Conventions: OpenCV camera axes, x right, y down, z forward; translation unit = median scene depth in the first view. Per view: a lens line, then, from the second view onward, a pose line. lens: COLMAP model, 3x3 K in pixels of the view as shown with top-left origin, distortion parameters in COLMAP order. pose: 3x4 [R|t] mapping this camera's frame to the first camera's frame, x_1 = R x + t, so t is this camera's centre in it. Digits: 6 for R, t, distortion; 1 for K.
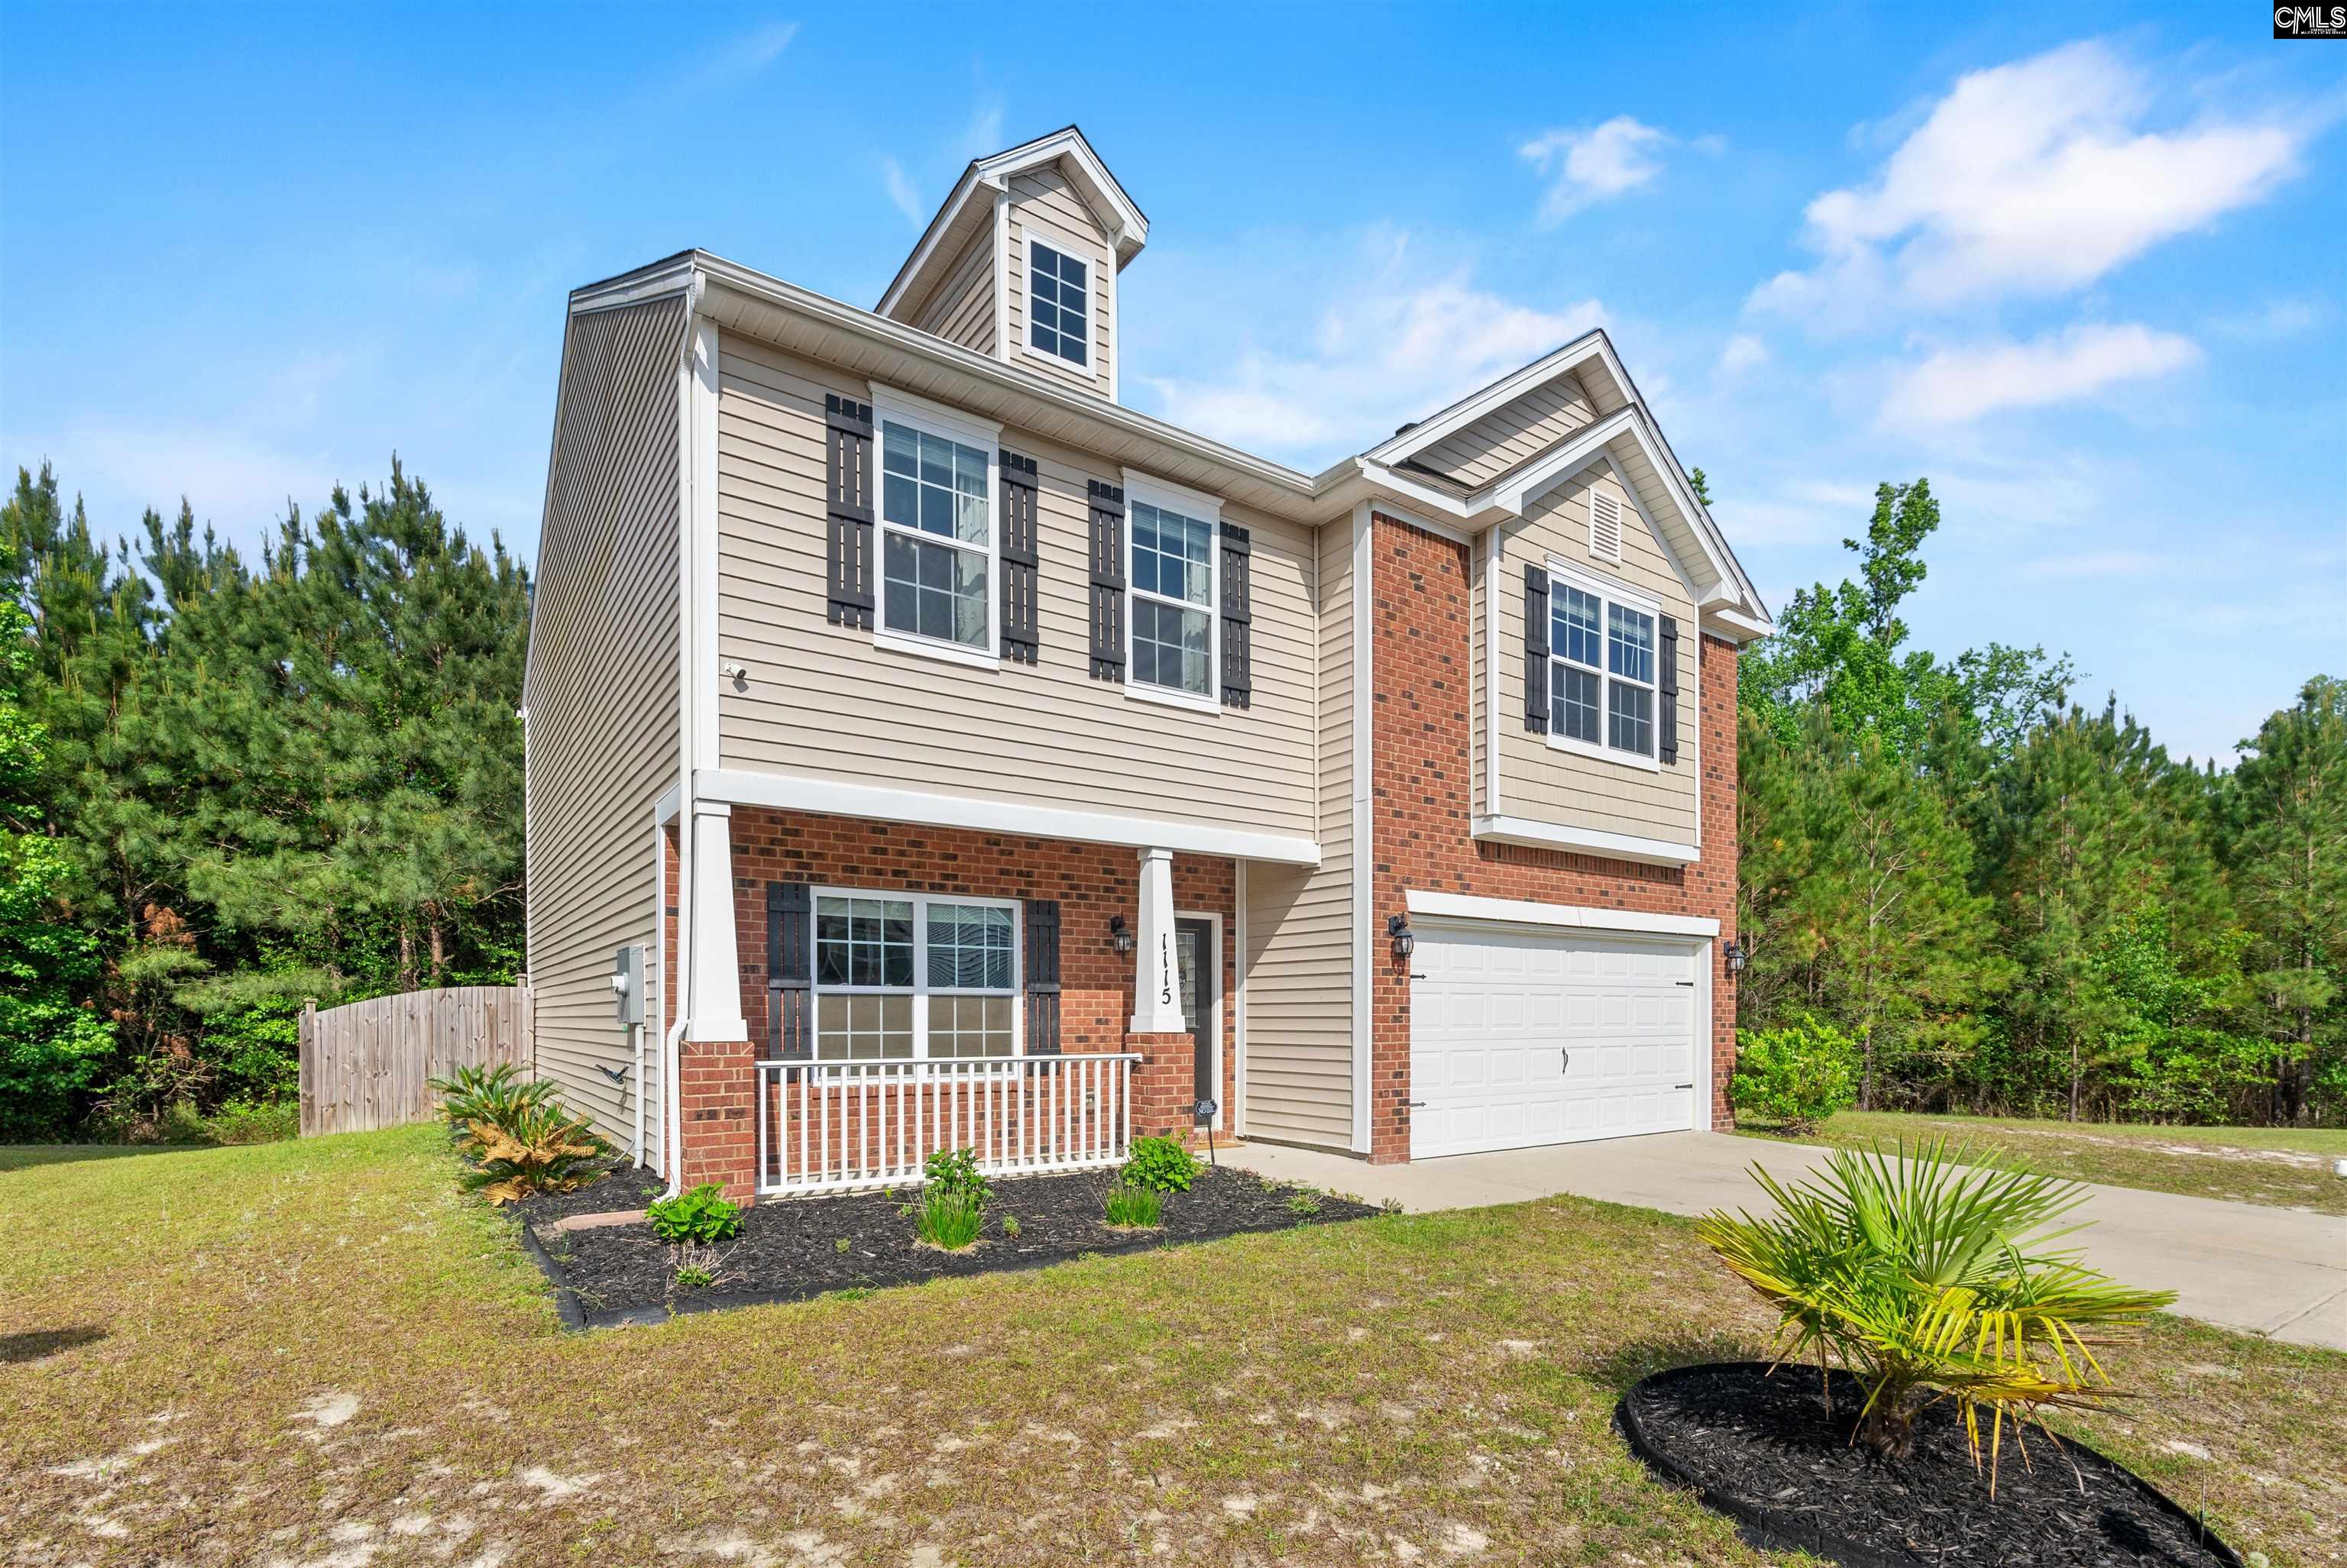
lens RADIAL K [[1087.1, 0, 1168.6], [0, 1087.1, 990.4], [0, 0, 1]] dist [-0.004833, -0.000338]
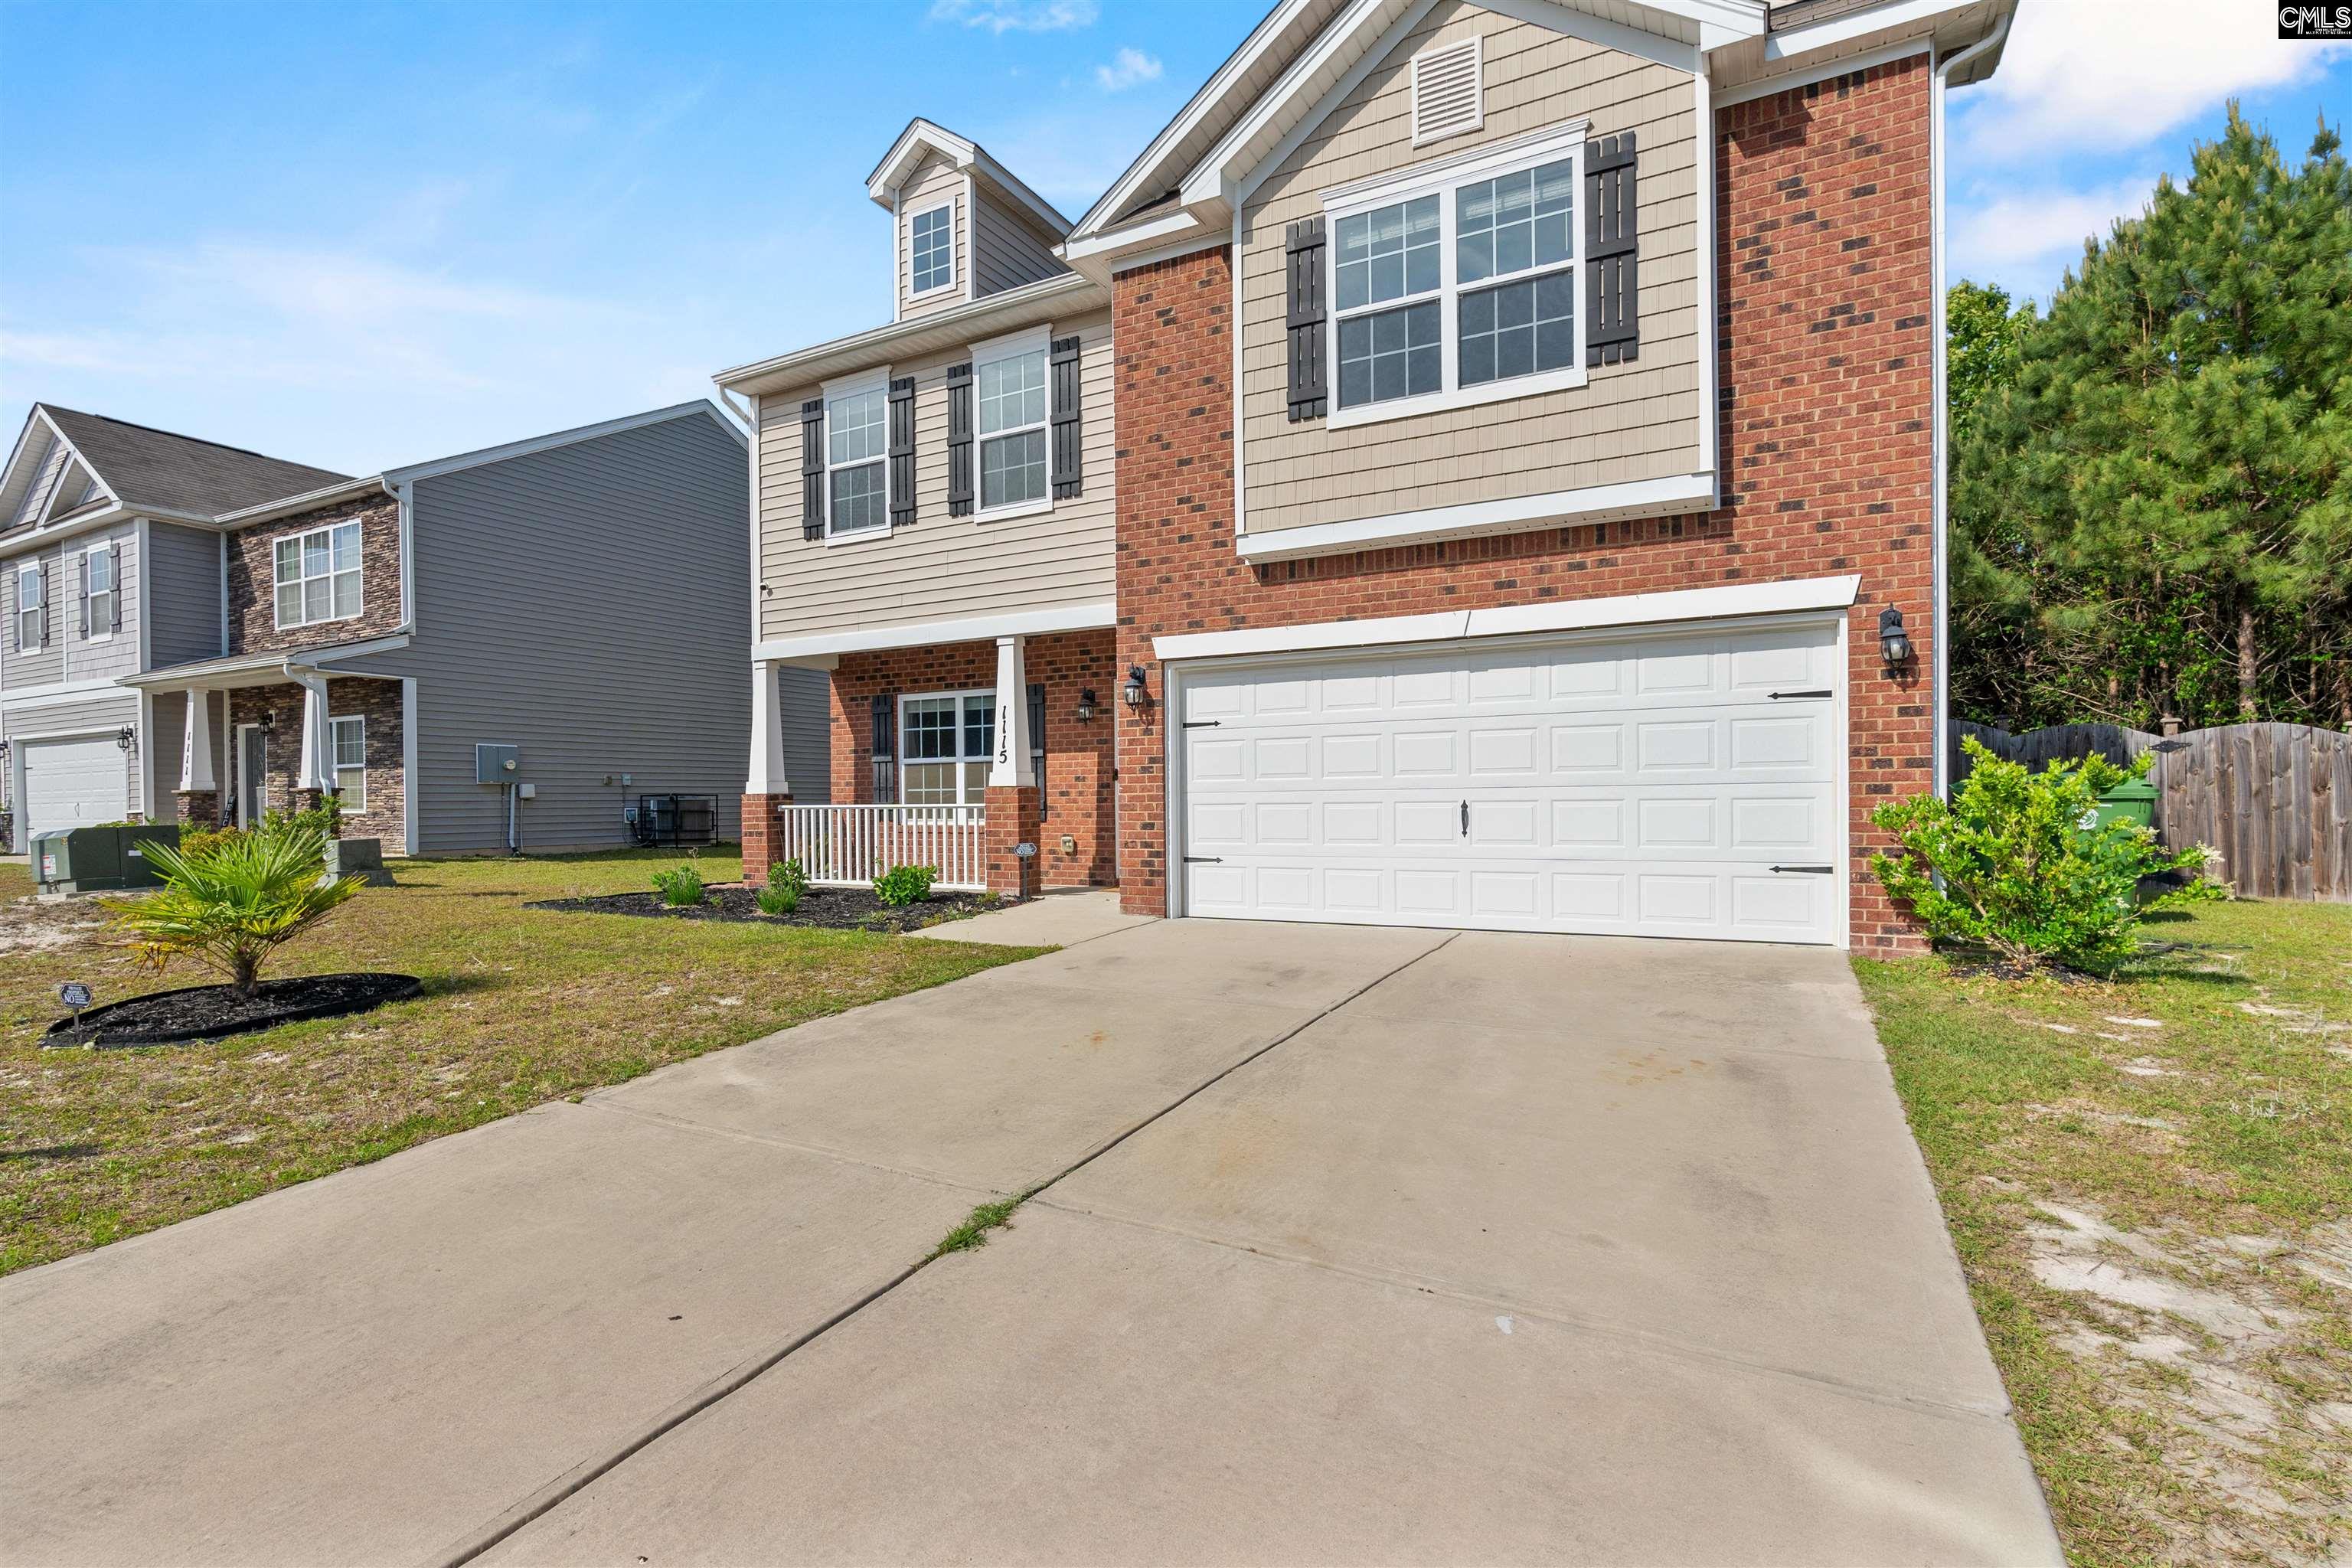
lens RADIAL K [[1090.0, 0, 1160.0], [0, 1090.0, 762.4], [0, 0, 1]] dist [-0.003824, -0.000692]
pose [[0.460989, -0.034436, -0.886737, 1.084370], [0.034296, 0.999192, -0.020974, 0.040305], [0.886743, -0.020743, 0.461798, 0.546168]]
